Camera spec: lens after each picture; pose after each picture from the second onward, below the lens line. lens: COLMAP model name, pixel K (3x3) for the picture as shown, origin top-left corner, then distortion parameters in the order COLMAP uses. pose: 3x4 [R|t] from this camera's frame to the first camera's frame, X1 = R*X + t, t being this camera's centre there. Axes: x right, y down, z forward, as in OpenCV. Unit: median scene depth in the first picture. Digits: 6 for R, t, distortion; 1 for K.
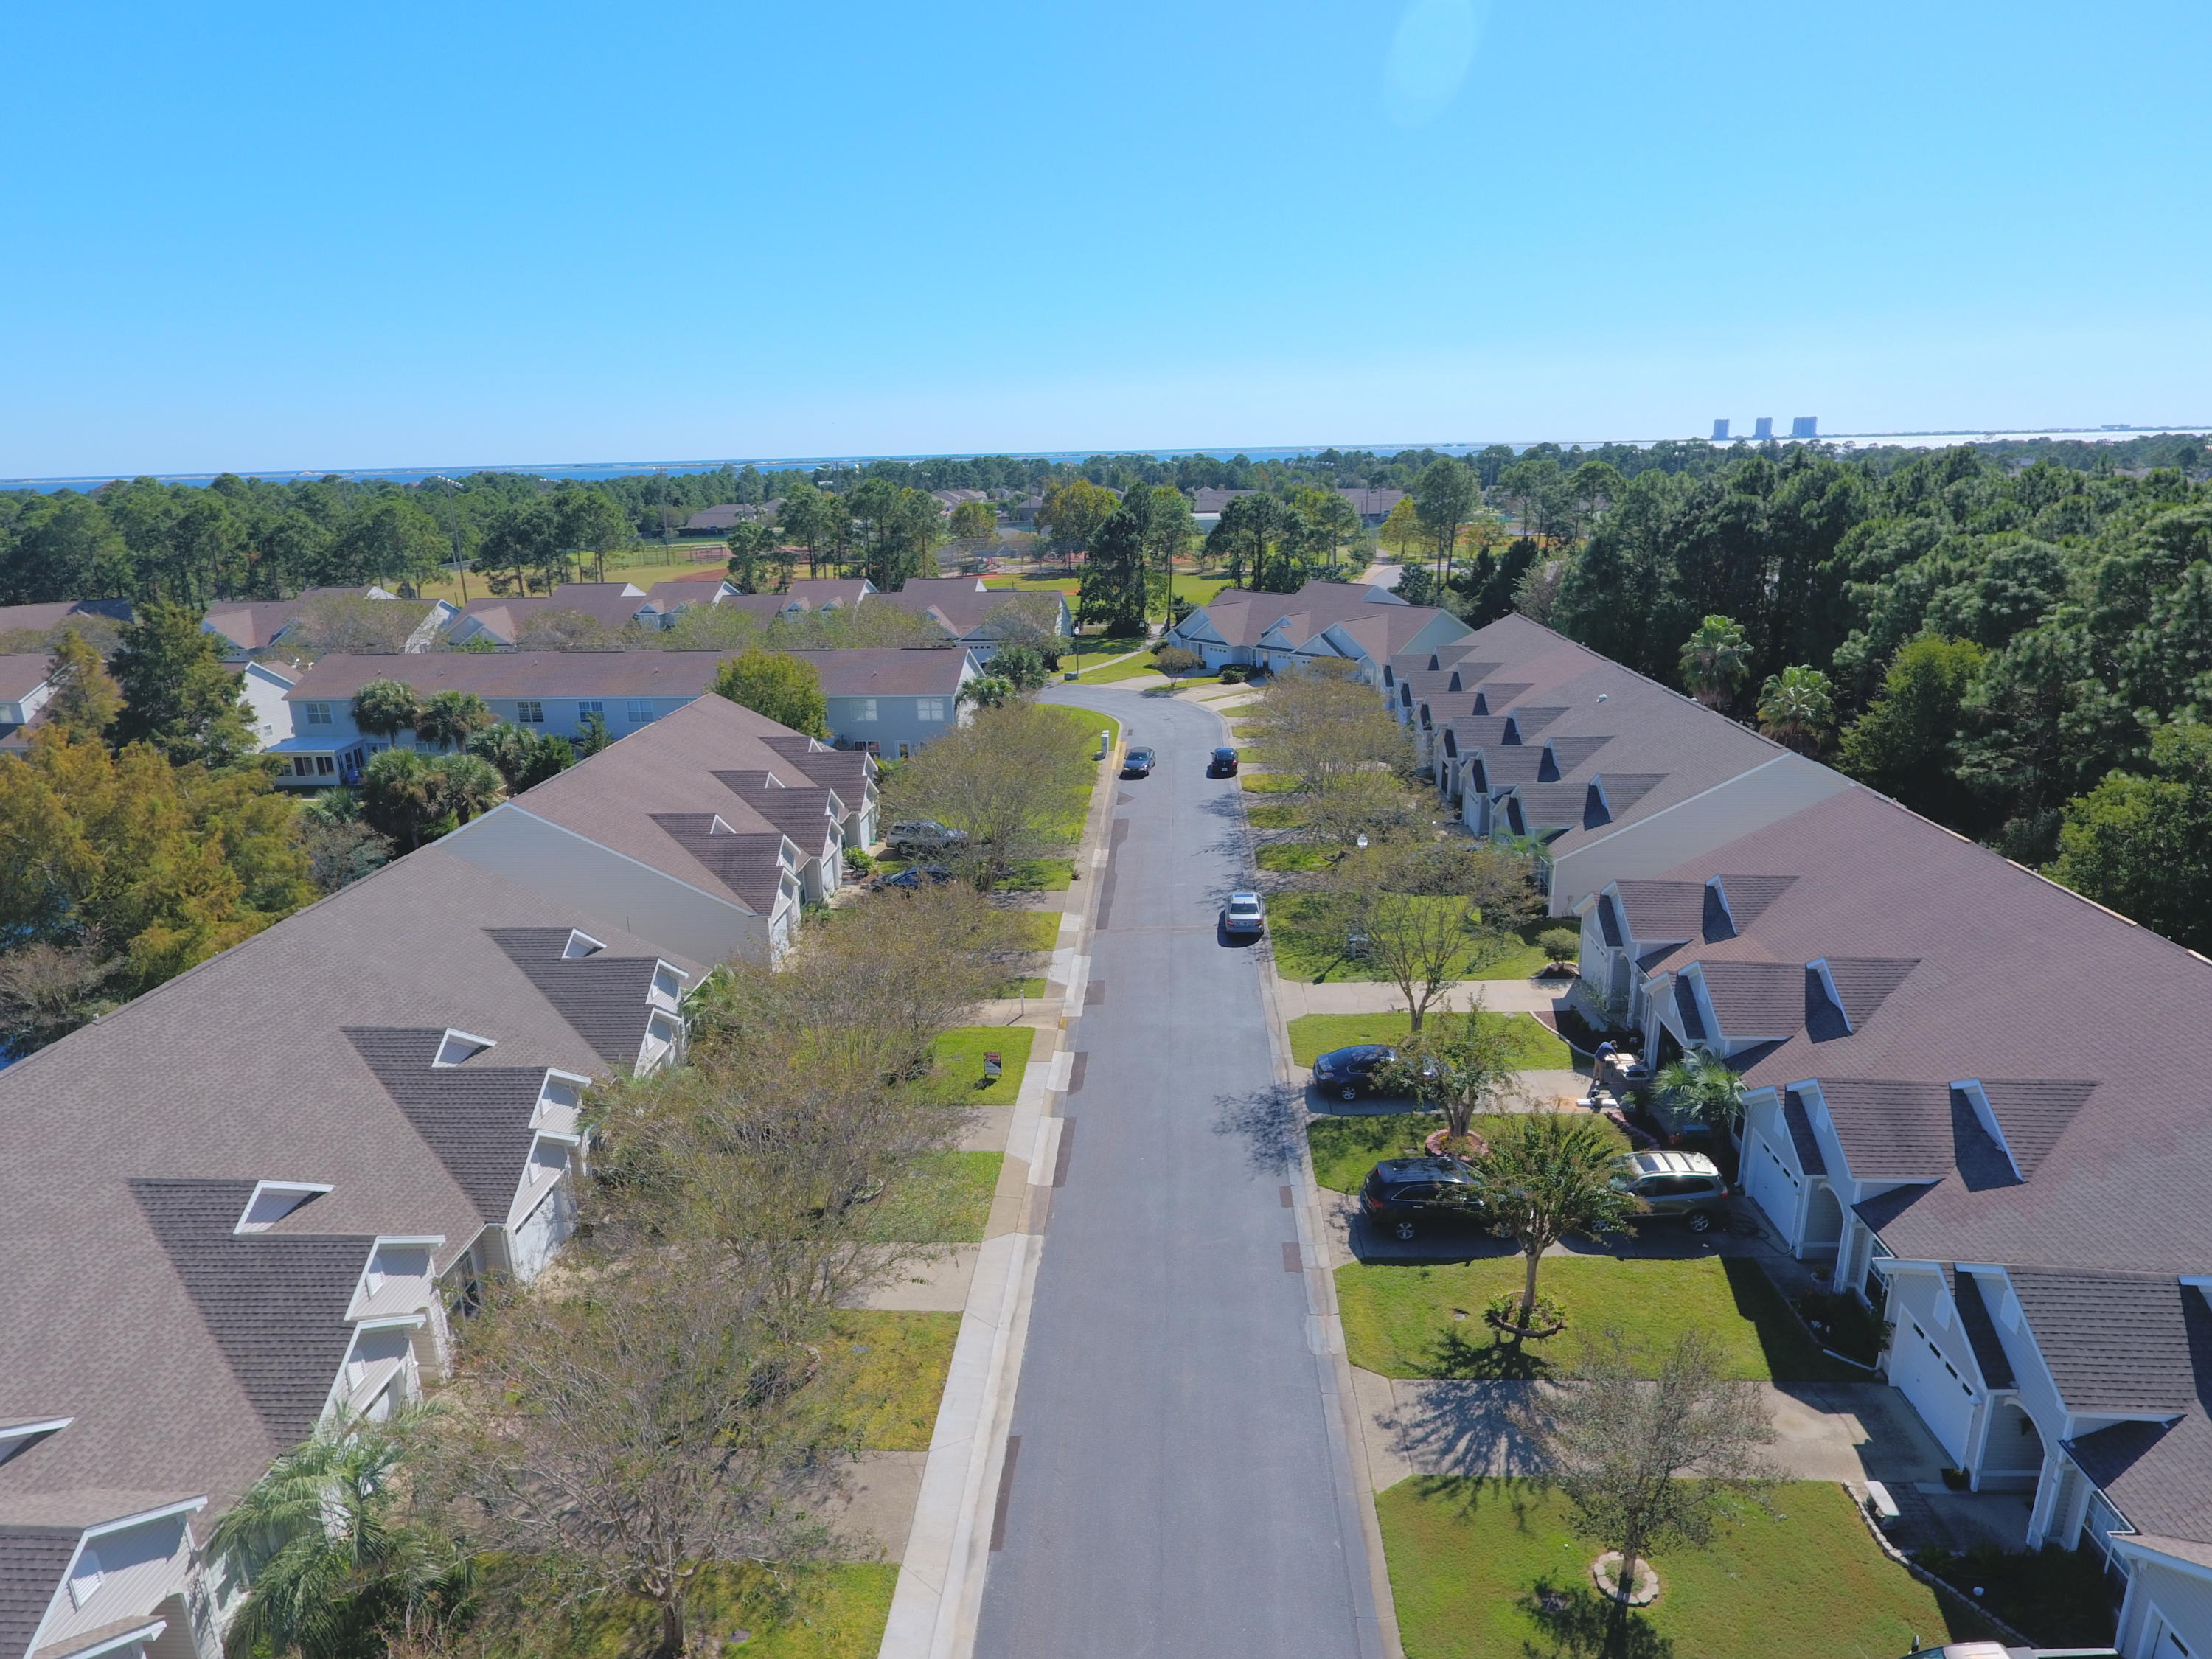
lens RADIAL K [[1294.3, 0, 1103.5], [0, 1294.3, 829.1], [0, 0, 1]] dist [0.000650, -0.000078]
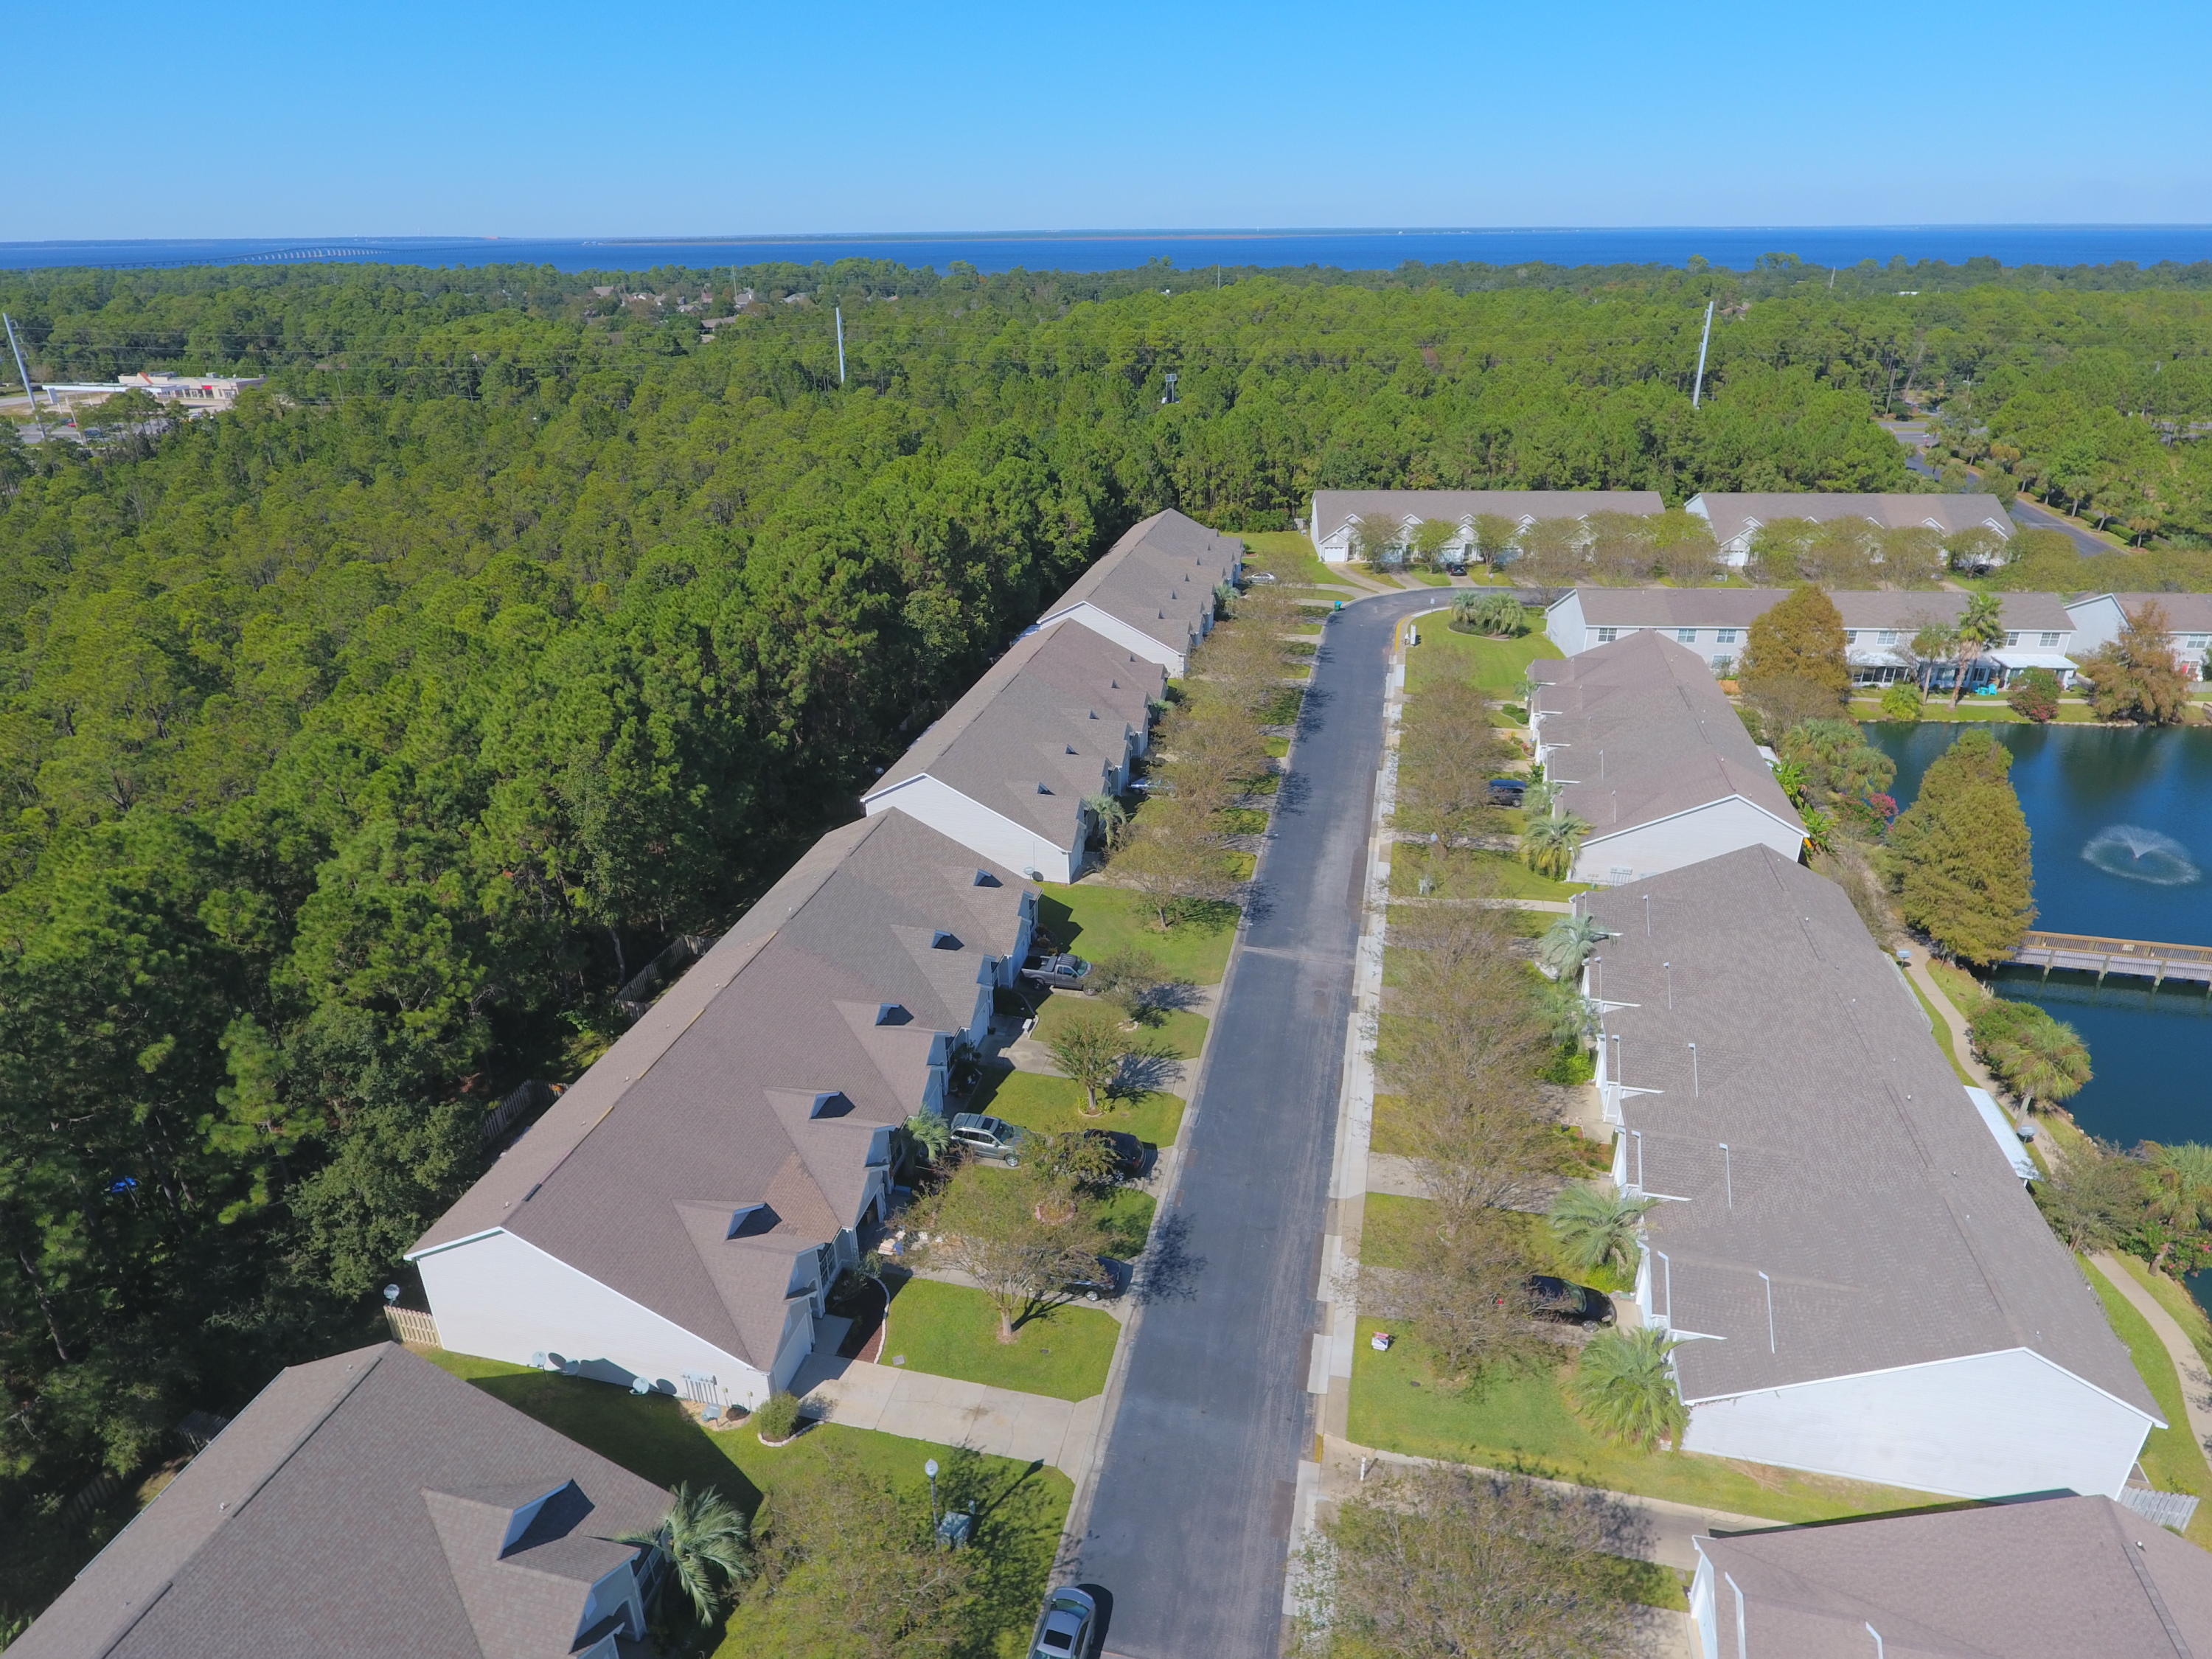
lens RADIAL K [[1275.9, 0, 1103.0], [0, 1275.9, 829.6], [0, 0, 1]] dist [0.000343, 0.000267]
pose [[-0.983721, -0.039484, 0.175310, -0.029526], [0.086516, 0.750997, 0.654613, -1.162333], [-0.157504, 0.659124, -0.735356, 1.961144]]
